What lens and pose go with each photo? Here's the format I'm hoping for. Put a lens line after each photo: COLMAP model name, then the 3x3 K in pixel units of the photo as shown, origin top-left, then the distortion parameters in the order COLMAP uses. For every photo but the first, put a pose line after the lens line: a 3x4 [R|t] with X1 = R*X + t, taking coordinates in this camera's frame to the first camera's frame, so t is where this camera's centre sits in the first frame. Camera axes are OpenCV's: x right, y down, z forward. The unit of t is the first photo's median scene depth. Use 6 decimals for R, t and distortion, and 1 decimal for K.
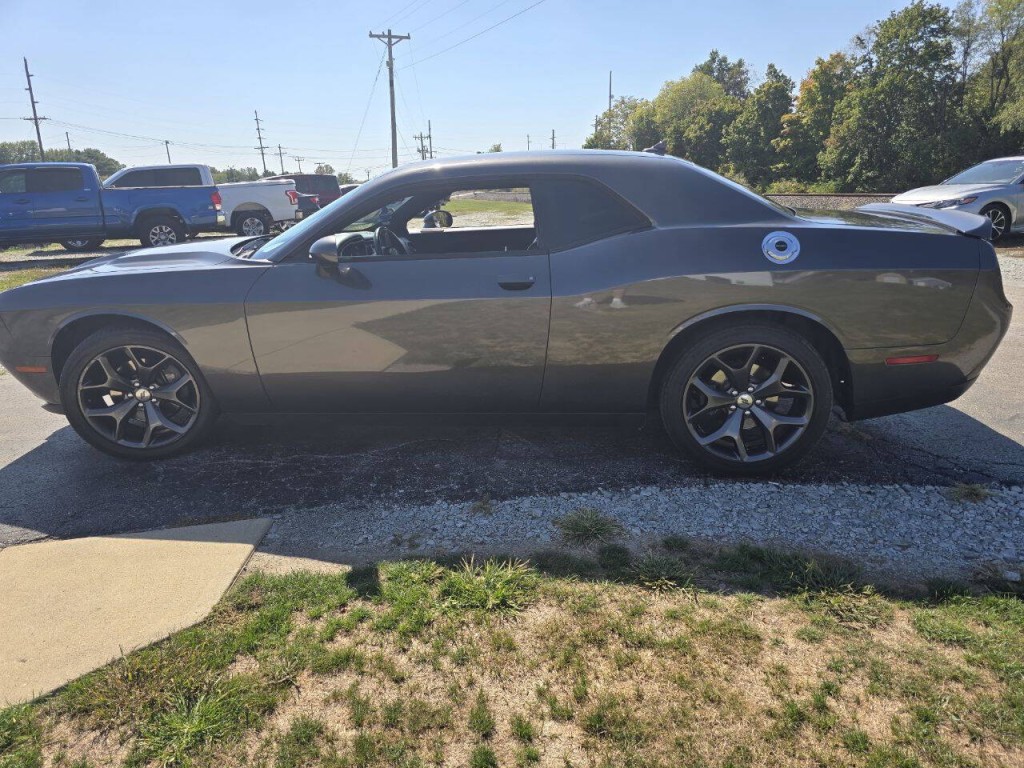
lens RADIAL K [[702.6, 0, 509.9], [0, 702.6, 370.0], [0, 0, 1]] dist [0.052576, -0.050591]
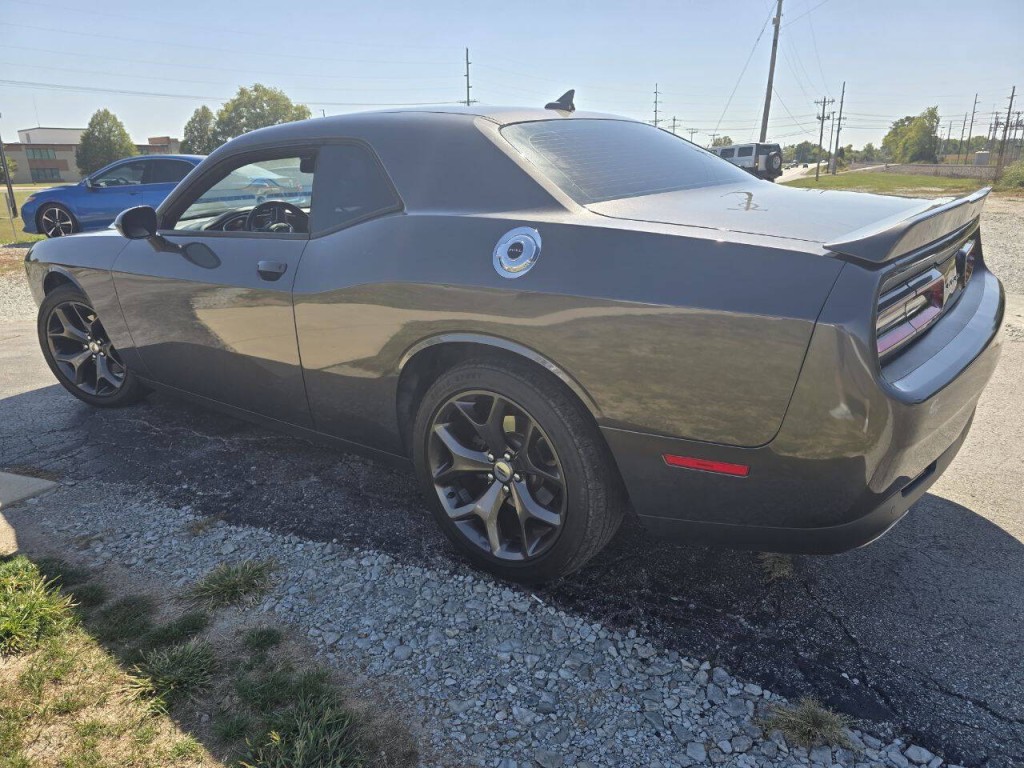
lens RADIAL K [[702.6, 0, 509.5], [0, 702.6, 382.3], [0, 0, 1]] dist [0.052576, -0.050591]
pose [[0.856783, 0.155733, -0.491600, 0.659538], [-0.130448, 0.987757, 0.085559, -0.101508], [0.498906, -0.009177, 0.866608, 0.403851]]
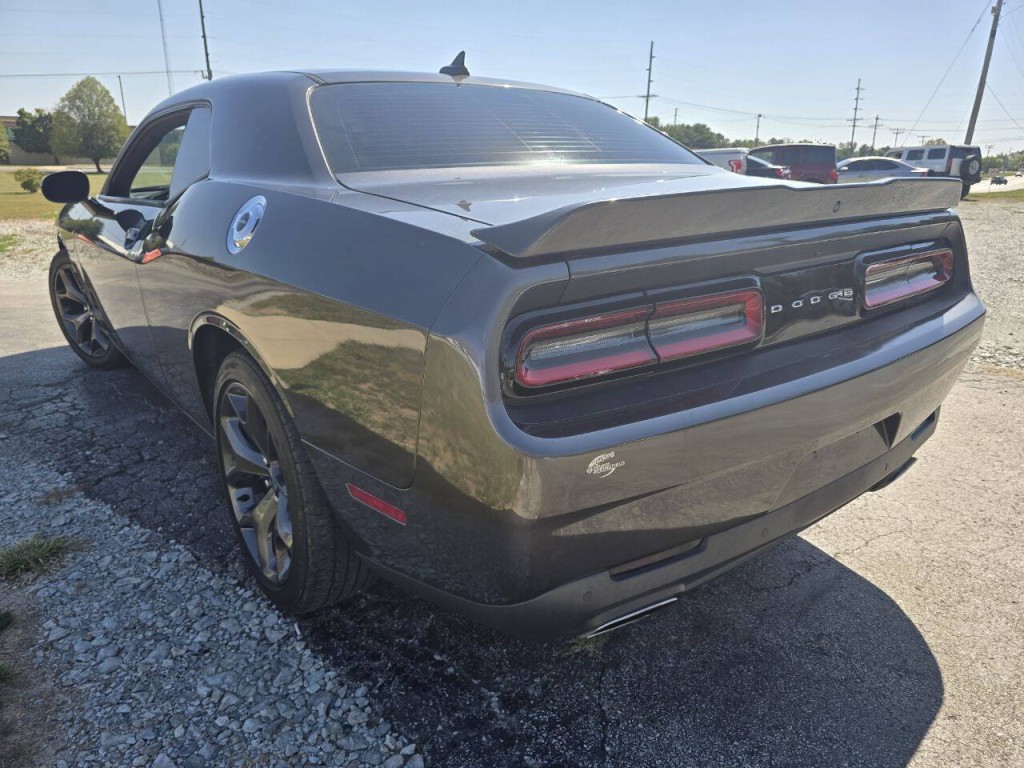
lens RADIAL K [[702.6, 0, 517.7], [0, 702.6, 387.0], [0, 0, 1]] dist [0.052576, -0.050591]
pose [[0.713041, 0.240918, -0.658431, 0.857707], [-0.205305, 0.969691, 0.132475, -0.155042], [0.670390, 0.040719, 0.740891, 0.684794]]
